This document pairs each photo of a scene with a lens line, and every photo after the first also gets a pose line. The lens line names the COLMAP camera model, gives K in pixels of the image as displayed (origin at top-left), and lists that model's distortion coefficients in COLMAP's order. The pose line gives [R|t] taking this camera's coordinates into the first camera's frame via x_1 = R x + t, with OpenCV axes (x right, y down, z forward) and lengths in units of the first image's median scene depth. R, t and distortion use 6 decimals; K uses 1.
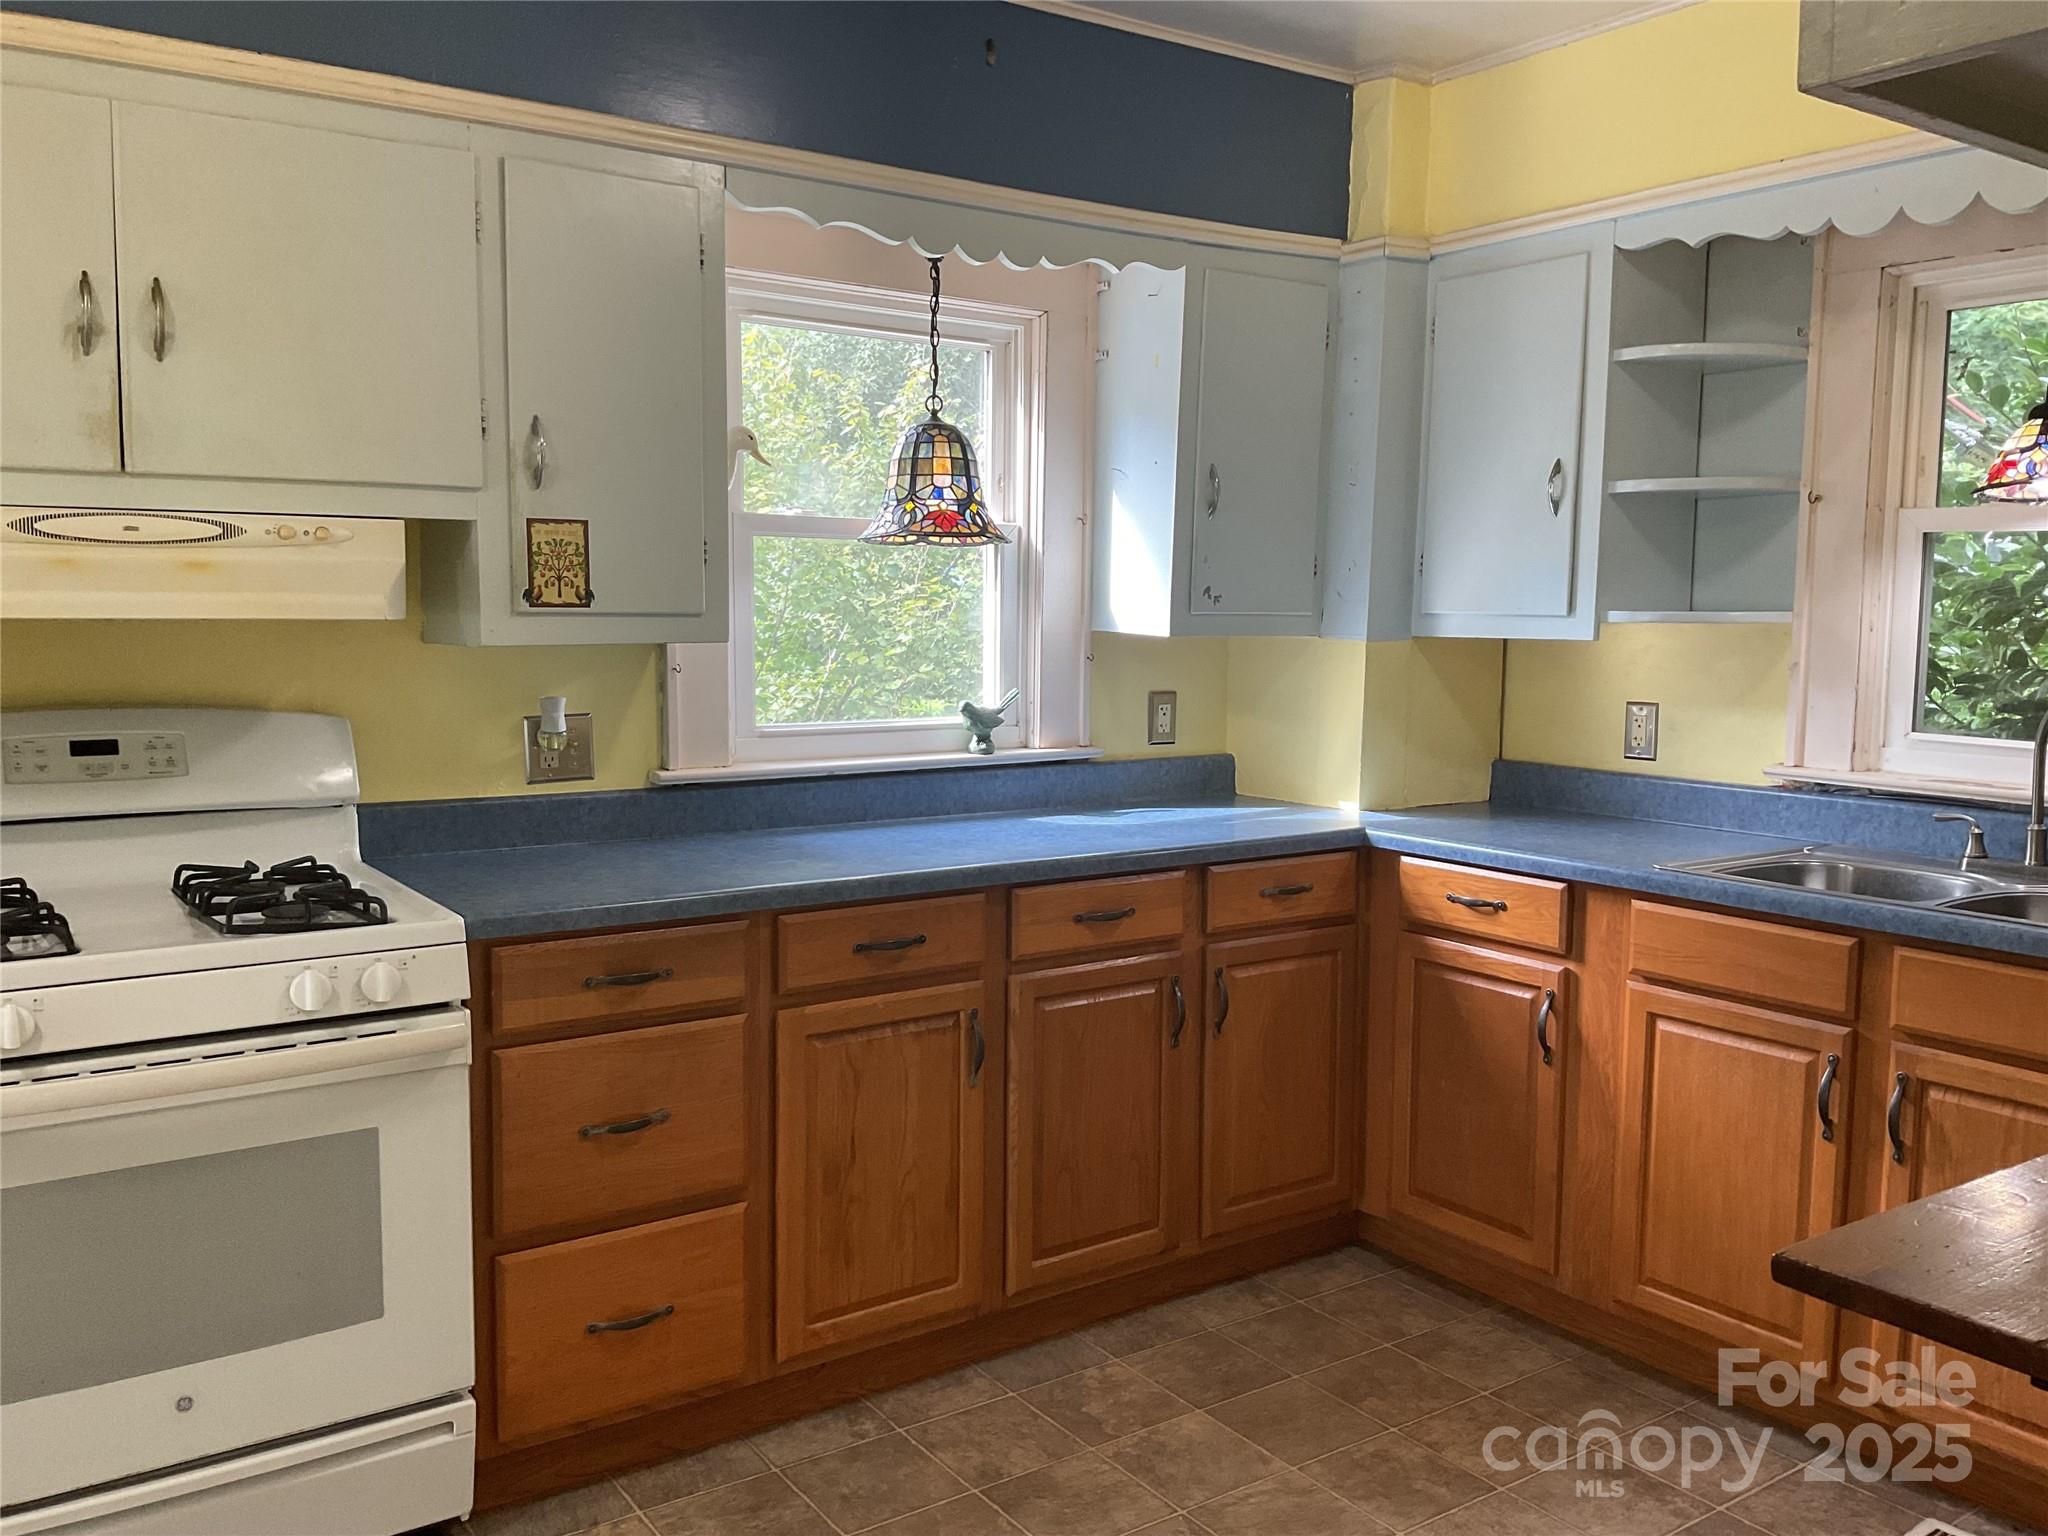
lens RADIAL K [[1721.0, 0, 1001.3], [0, 1721.0, 730.3], [0, 0, 1]] dist [0.010738, -0.030089]
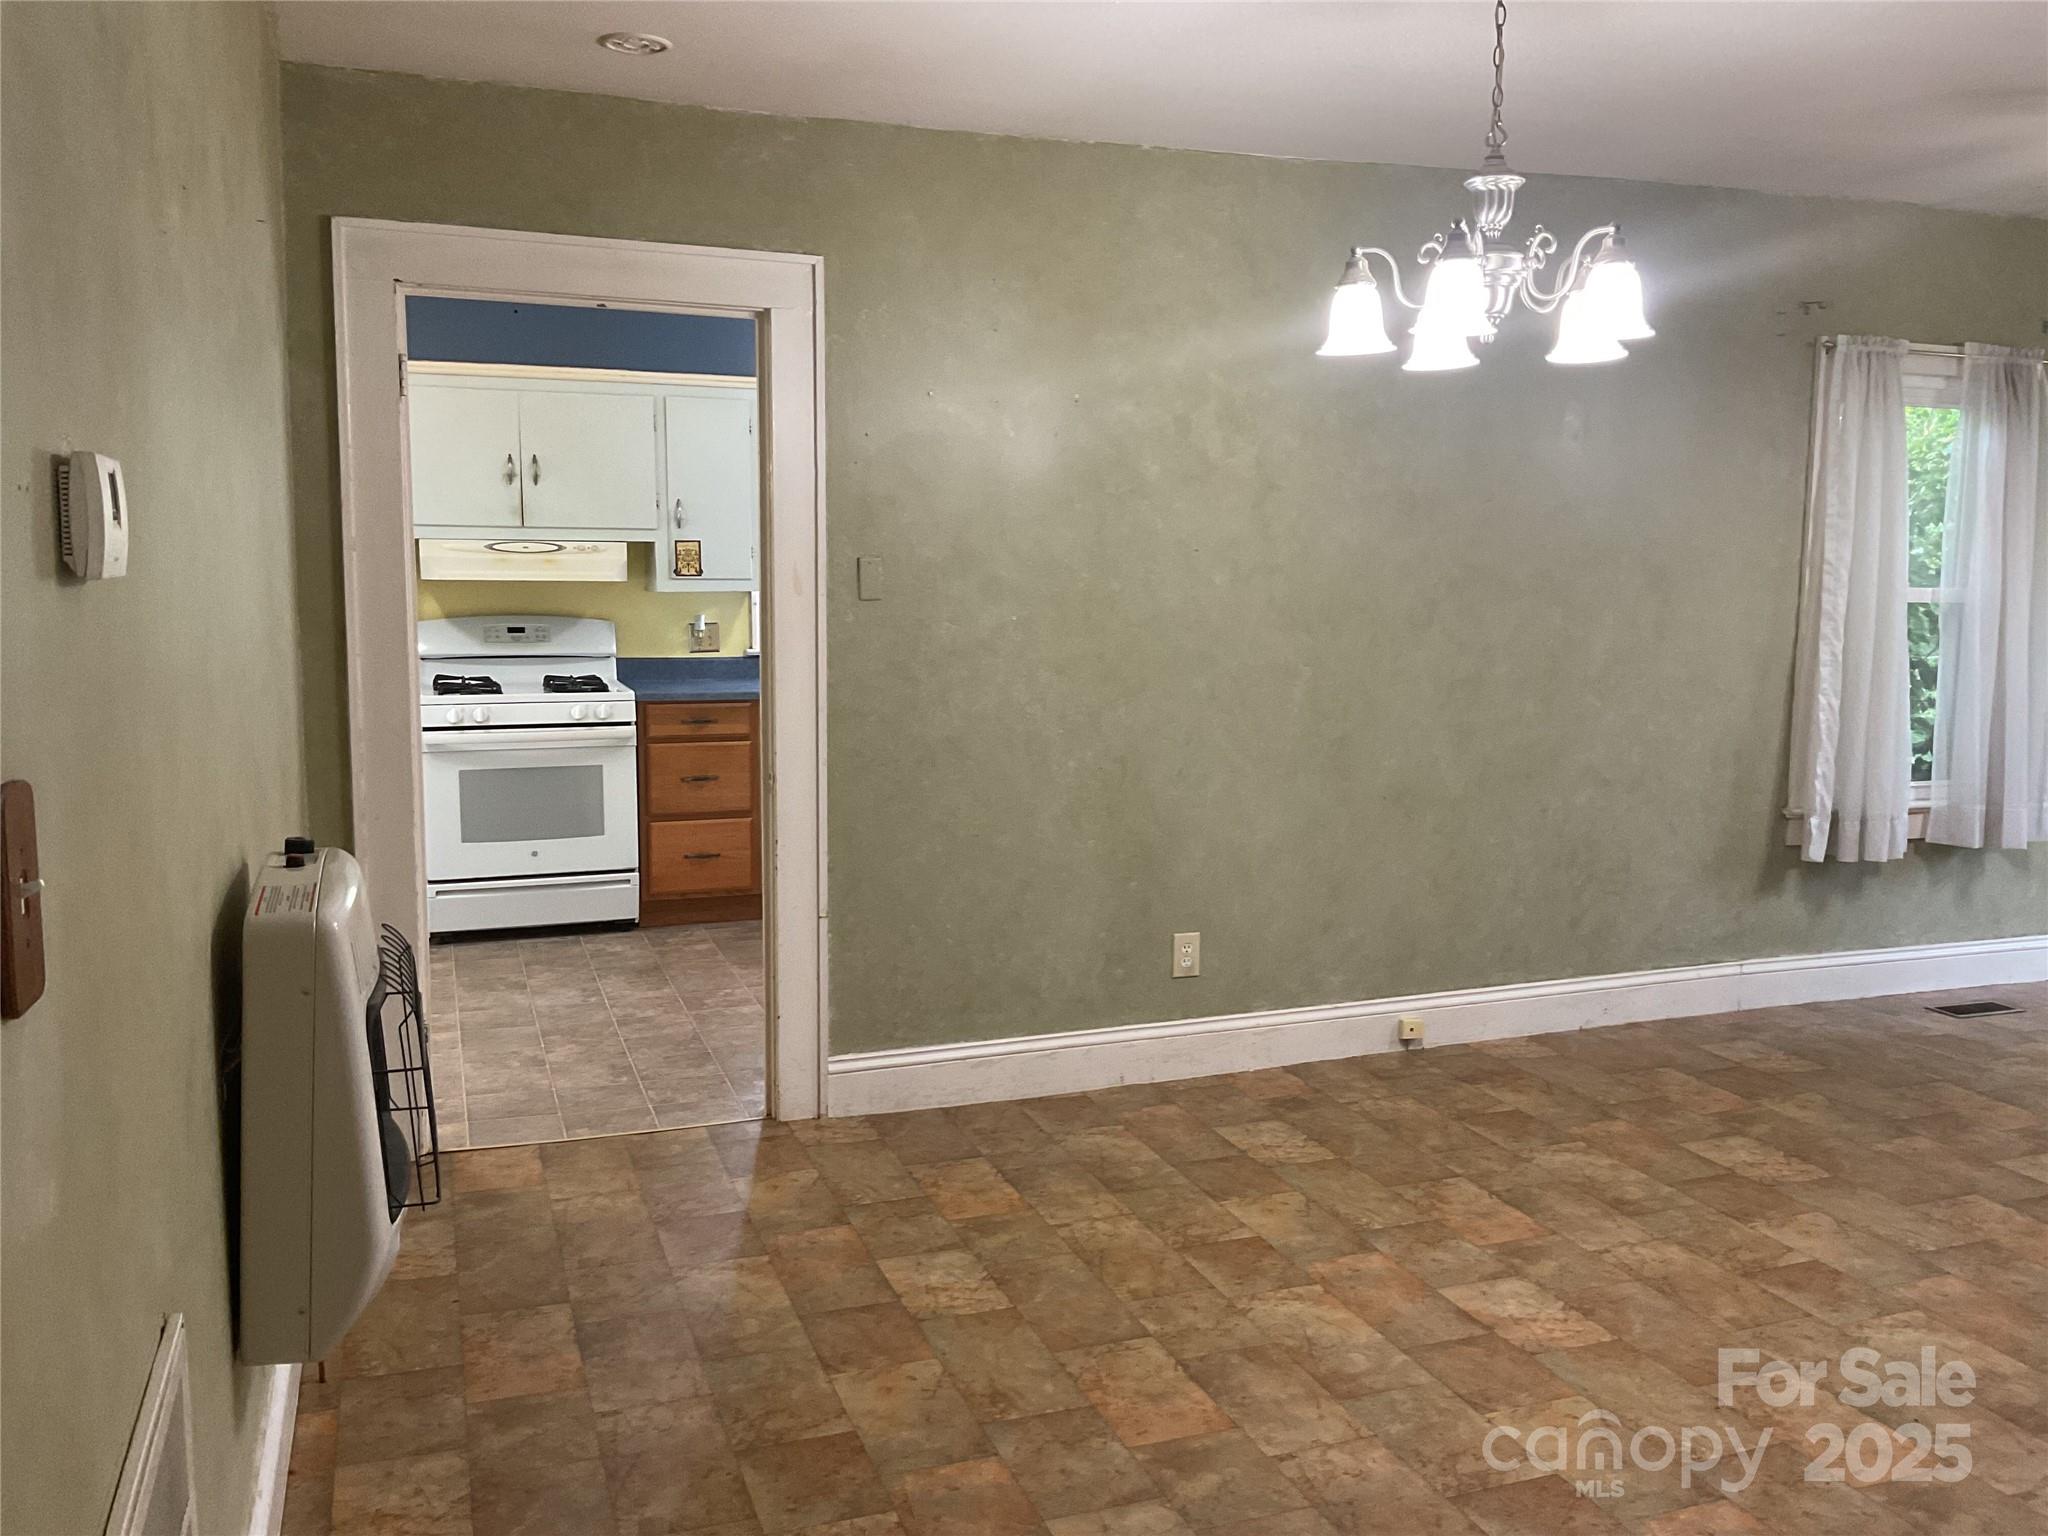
lens RADIAL K [[1721.0, 0, 1026.2], [0, 1721.0, 768.8], [0, 0, 1]] dist [0.010738, -0.030089]
pose [[0.965237, 0.028250, -0.259845, 0.923083], [-0.018342, 0.999012, 0.040477, 0.102134], [0.260732, -0.034304, 0.964802, -1.355327]]
